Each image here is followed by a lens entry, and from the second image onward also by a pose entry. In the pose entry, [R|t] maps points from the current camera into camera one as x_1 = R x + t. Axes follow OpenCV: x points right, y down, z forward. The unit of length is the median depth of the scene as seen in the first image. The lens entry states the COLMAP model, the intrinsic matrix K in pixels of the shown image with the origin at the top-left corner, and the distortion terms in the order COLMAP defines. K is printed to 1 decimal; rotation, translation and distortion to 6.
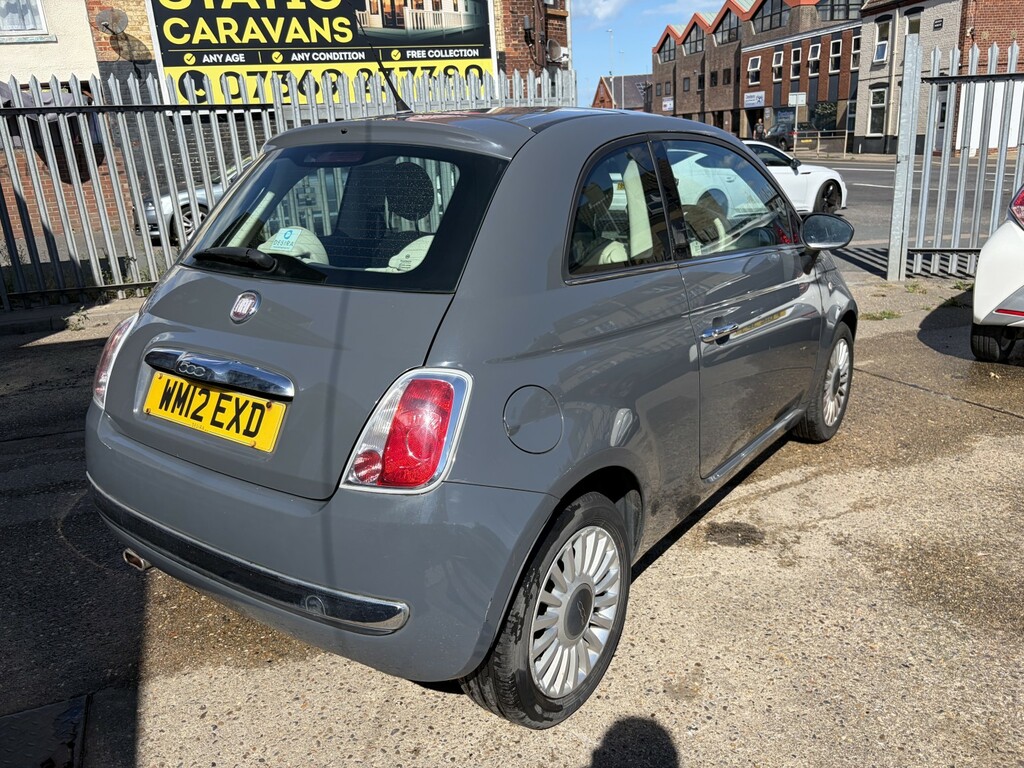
lens RADIAL K [[828.9, 0, 512.0], [0, 828.9, 384.0], [0, 0, 1]] dist [0.089327, -0.107839]
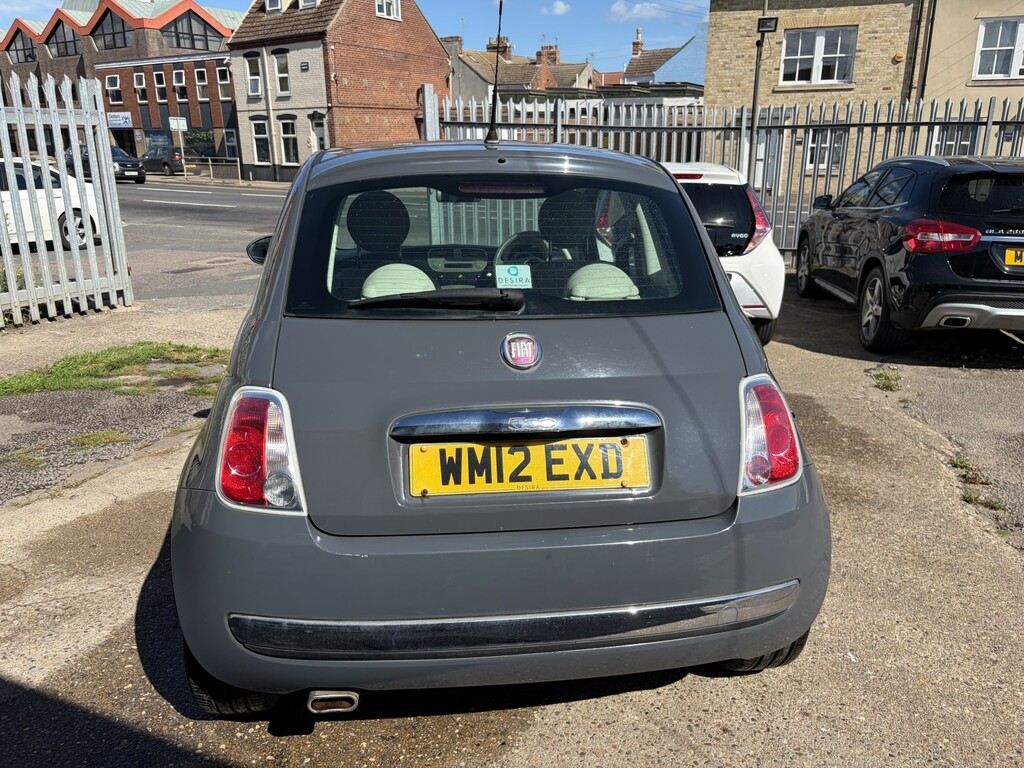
lens RADIAL K [[828.9, 0, 512.0], [0, 828.9, 384.0], [0, 0, 1]] dist [0.089327, -0.107839]
pose [[0.695972, -0.153423, 0.701487, -0.140817], [0.172489, 0.984024, 0.044085, -0.014221], [-0.697044, 0.090317, 0.711317, 0.052903]]
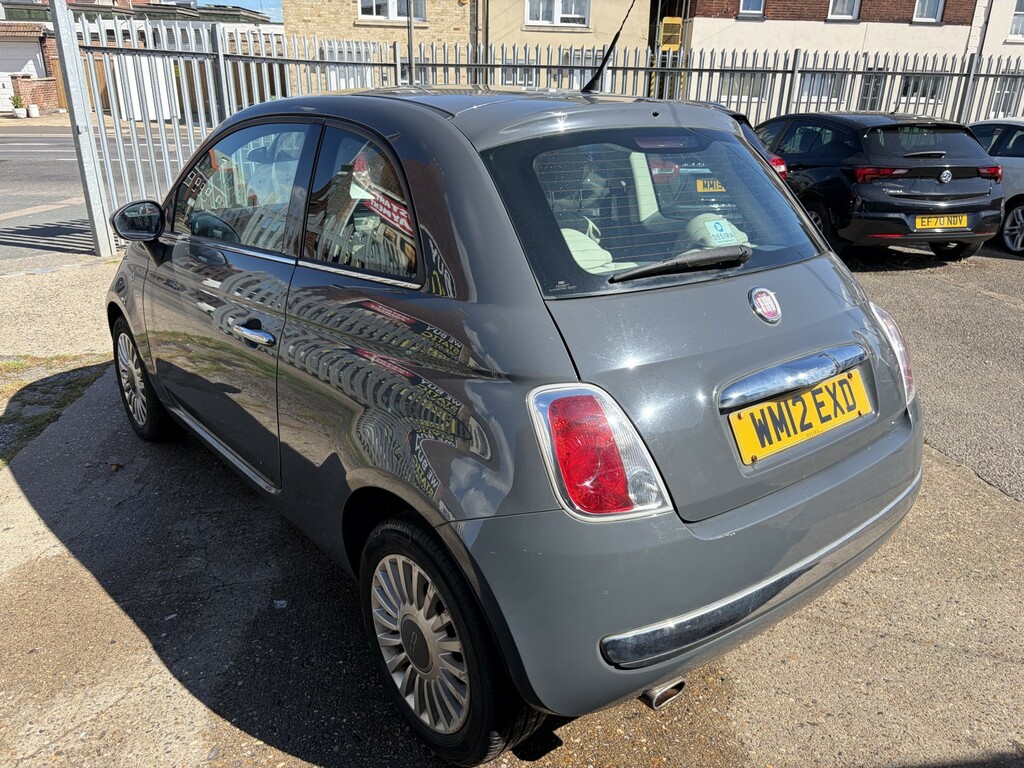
lens RADIAL K [[797.7, 0, 514.8], [0, 797.7, 401.6], [0, 0, 1]] dist [0.205761, -0.257001]
pose [[0.200977, -0.310270, 0.929161, -0.181381], [0.254455, 0.932492, 0.256343, -0.042718], [-0.945971, 0.184911, 0.266359, 0.151397]]
